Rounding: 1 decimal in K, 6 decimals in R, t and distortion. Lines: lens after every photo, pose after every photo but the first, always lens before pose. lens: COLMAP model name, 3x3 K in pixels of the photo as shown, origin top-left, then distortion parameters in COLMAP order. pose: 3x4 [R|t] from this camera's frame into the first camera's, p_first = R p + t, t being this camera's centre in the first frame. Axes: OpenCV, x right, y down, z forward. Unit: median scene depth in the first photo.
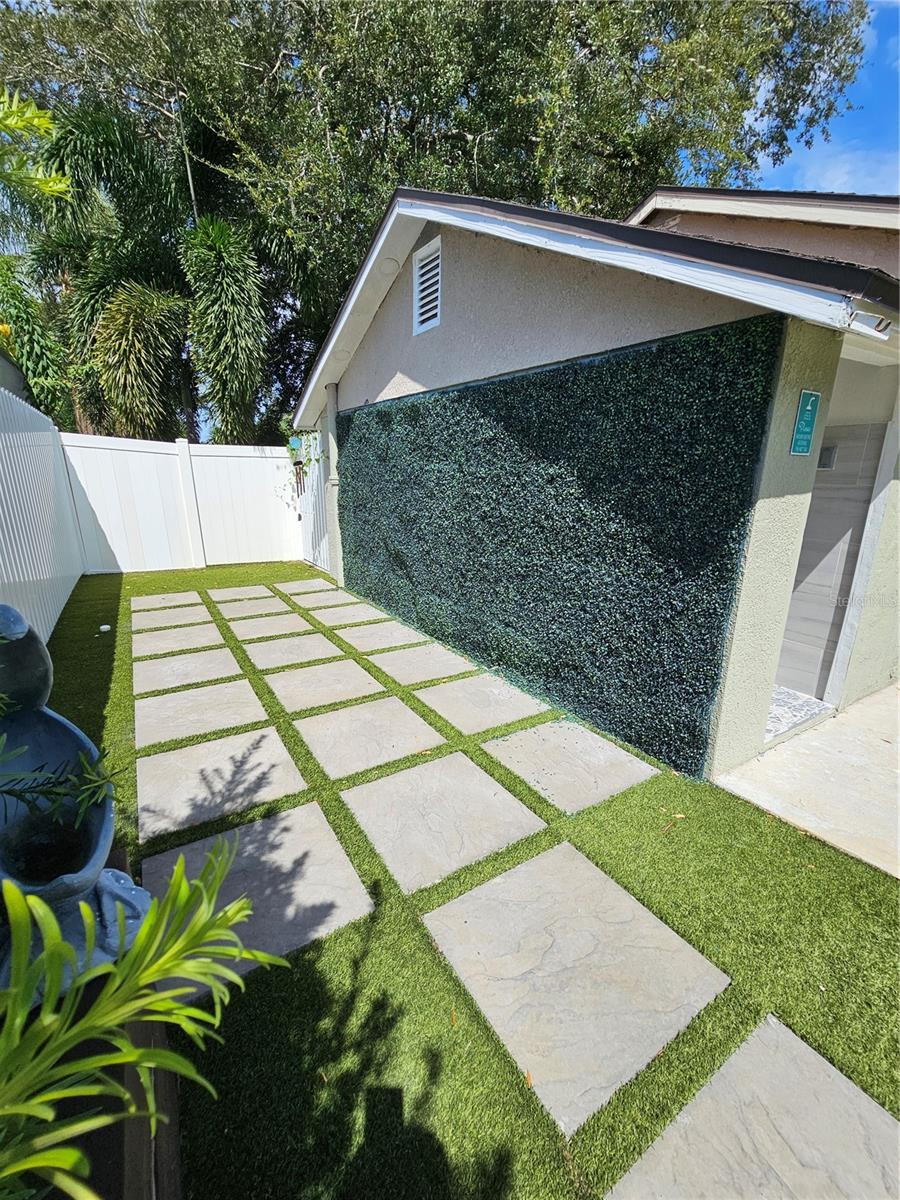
lens RADIAL K [[495.6, 0, 454.0], [0, 495.6, 606.9], [0, 0, 1]] dist [0.000843, 0.000037]
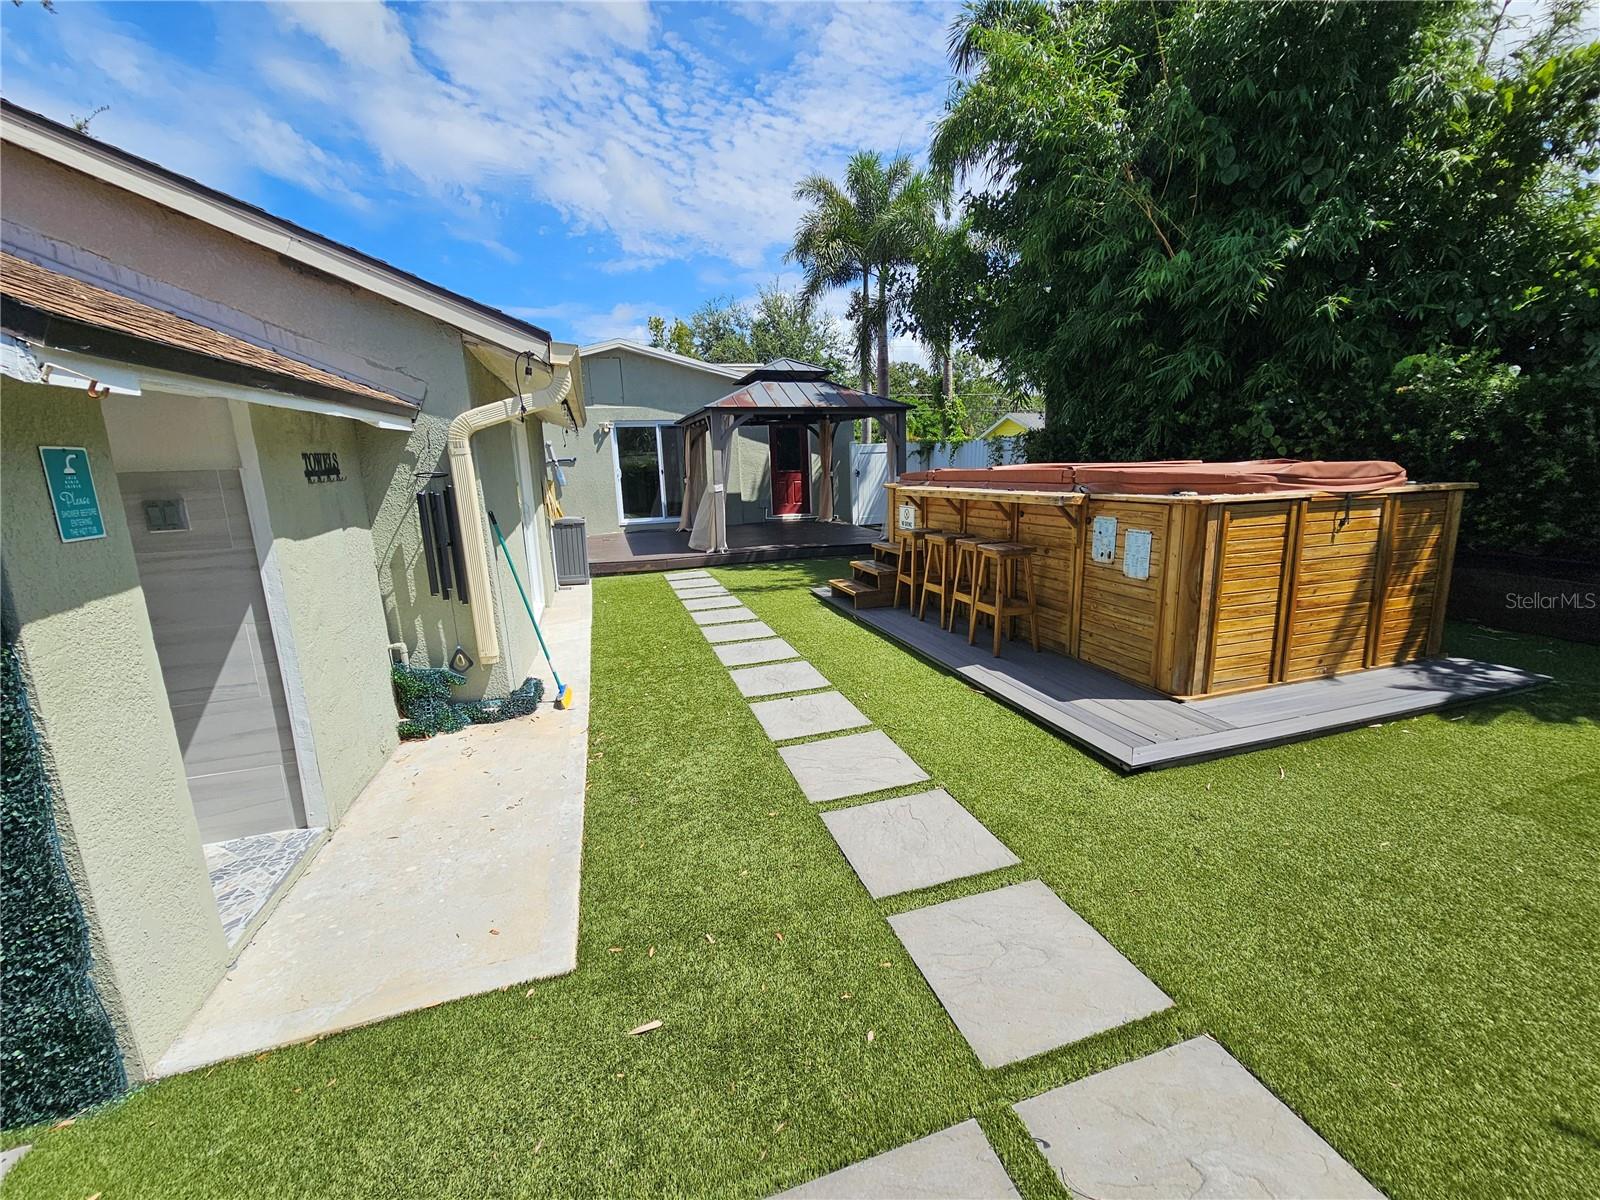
lens RADIAL K [[660.9, 0, 806.8], [0, 660.9, 602.5], [0, 0, 1]] dist [0.000843, 0.000037]
pose [[0.244959, -0.204792, 0.947658, 0.082829], [0.292295, 0.947558, 0.129216, -0.058194], [-0.924424, 0.245343, 0.291972, -0.090631]]
